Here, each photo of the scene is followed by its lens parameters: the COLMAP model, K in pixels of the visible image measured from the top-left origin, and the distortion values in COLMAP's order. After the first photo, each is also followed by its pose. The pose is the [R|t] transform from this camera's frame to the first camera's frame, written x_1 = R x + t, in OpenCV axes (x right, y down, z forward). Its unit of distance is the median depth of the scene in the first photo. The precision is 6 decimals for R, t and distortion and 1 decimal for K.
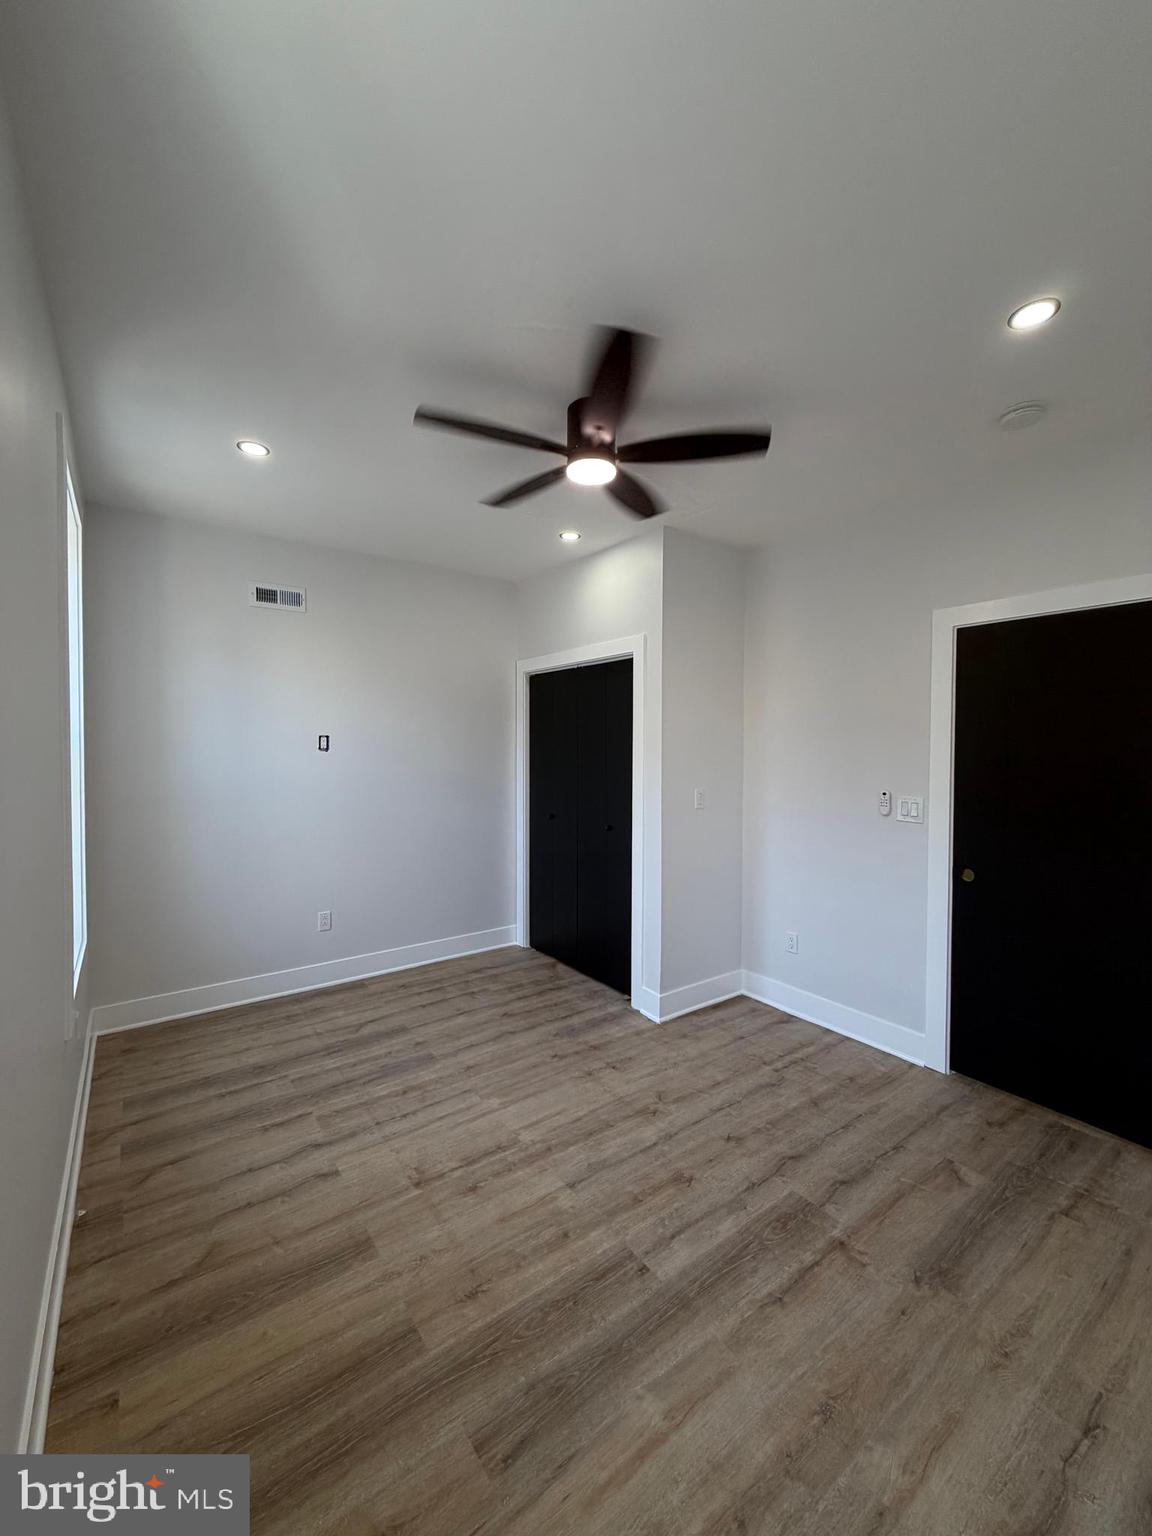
lens RADIAL K [[618.5, 0, 576.1], [0, 618.5, 767.5], [0, 0, 1]] dist [0.003098, 0.000009]
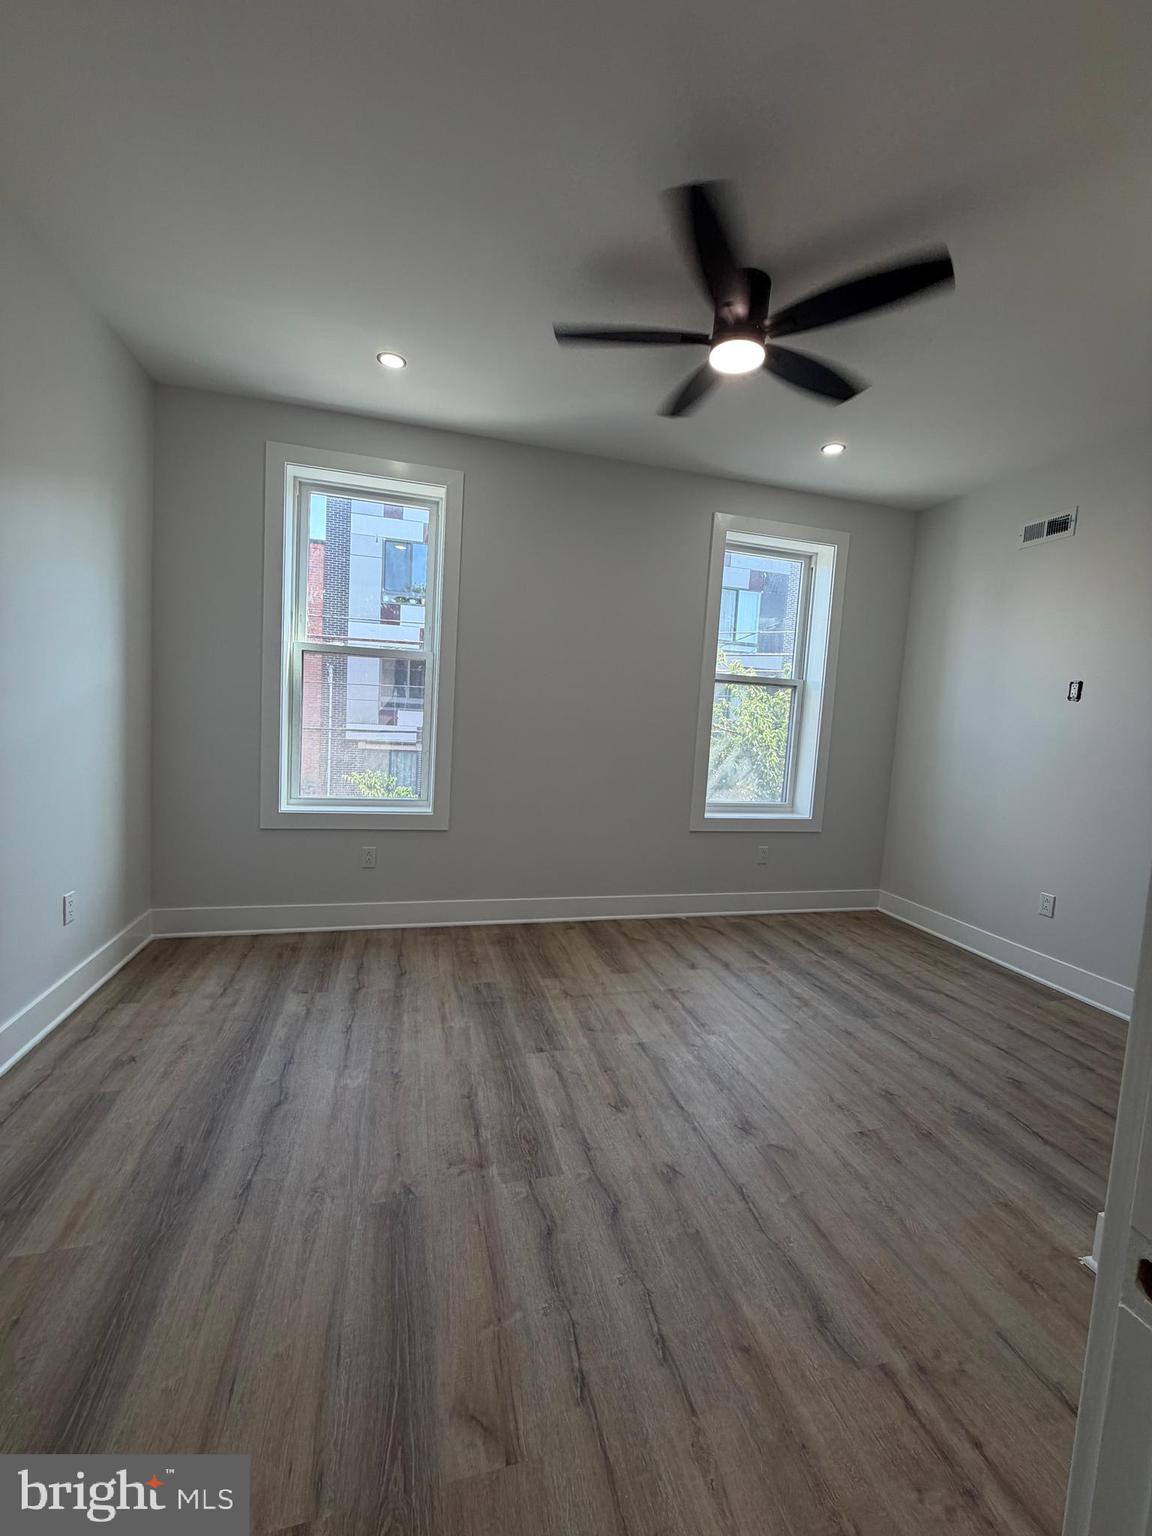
lens RADIAL K [[618.5, 0, 573.9], [0, 618.5, 765.0], [0, 0, 1]] dist [0.003098, 0.000009]
pose [[-0.368365, 0.055310, -0.928034, 1.027049], [-0.084689, 0.992082, 0.092742, 0.065647], [0.925816, 0.112757, -0.360765, 1.192275]]
